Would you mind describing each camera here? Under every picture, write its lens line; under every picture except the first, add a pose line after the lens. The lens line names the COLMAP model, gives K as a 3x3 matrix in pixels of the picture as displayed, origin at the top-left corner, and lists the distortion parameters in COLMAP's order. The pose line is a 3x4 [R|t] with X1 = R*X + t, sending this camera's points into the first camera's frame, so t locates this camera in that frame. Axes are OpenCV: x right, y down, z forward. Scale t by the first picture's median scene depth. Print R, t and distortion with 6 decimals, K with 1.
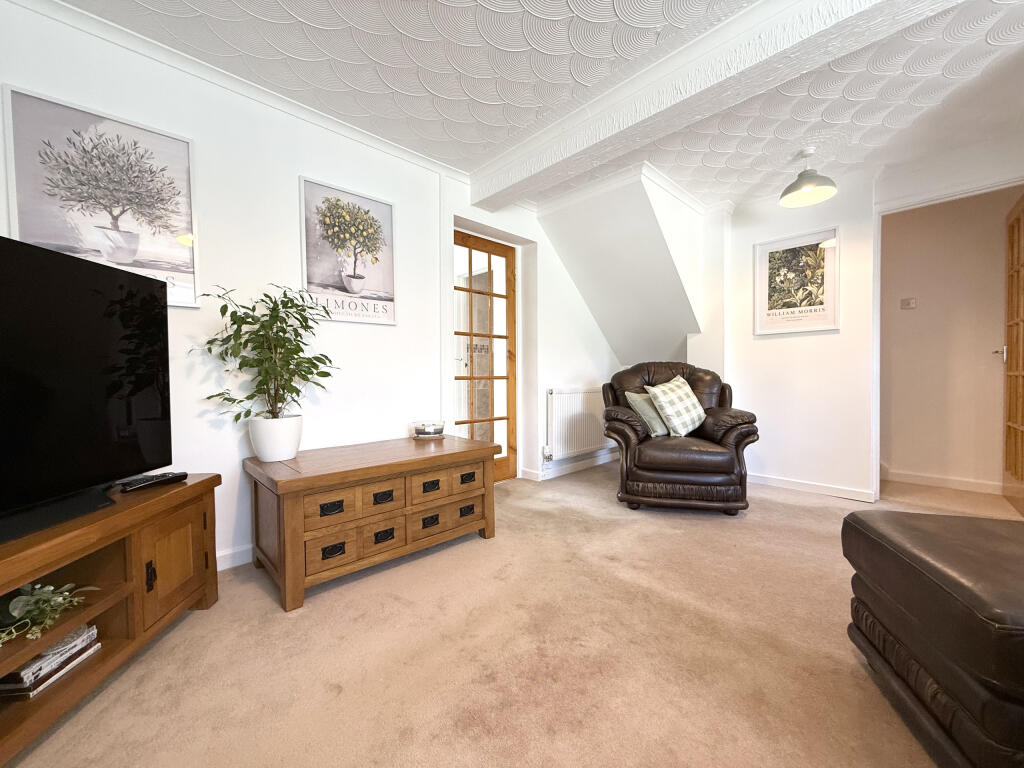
lens RADIAL K [[406.5, 0, 512.0], [0, 406.5, 384.0], [0, 0, 1]] dist [0.000207, 0.000083]
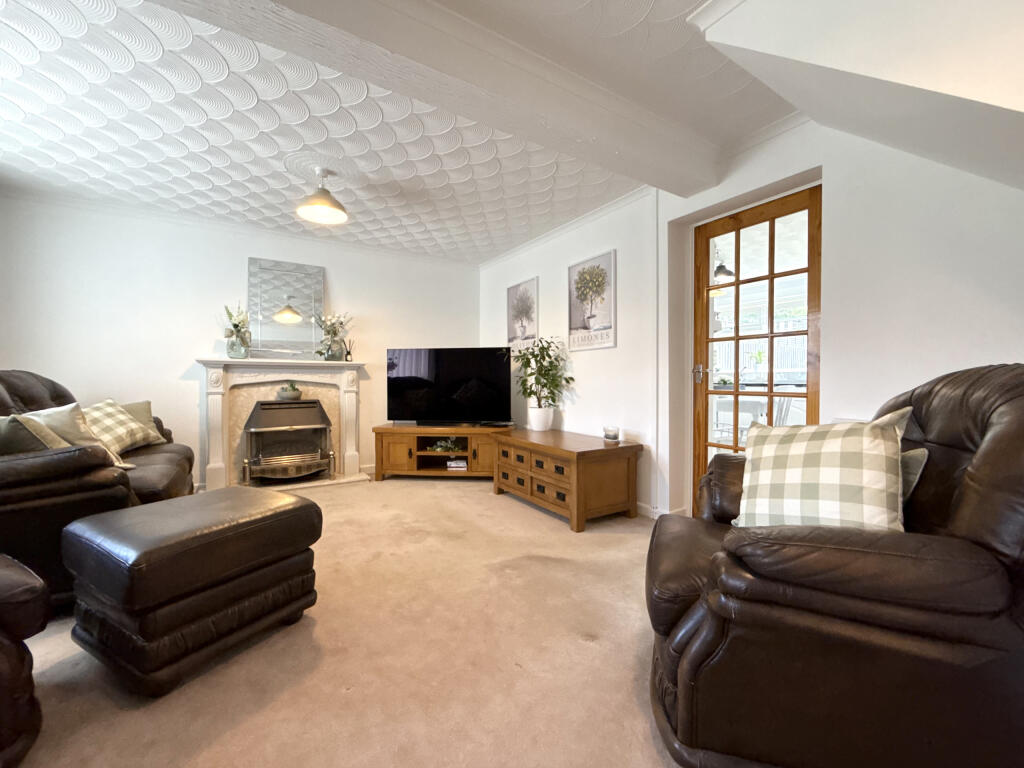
lens RADIAL K [[412.3, 0, 512.0], [0, 412.3, 384.0], [0, 0, 1]] dist [0.000733, 0.000075]
pose [[-0.196806, 0.018036, -0.980277, 1.105304], [-0.020888, 0.999527, 0.022584, -0.058326], [0.980220, 0.024921, -0.196336, 1.039568]]
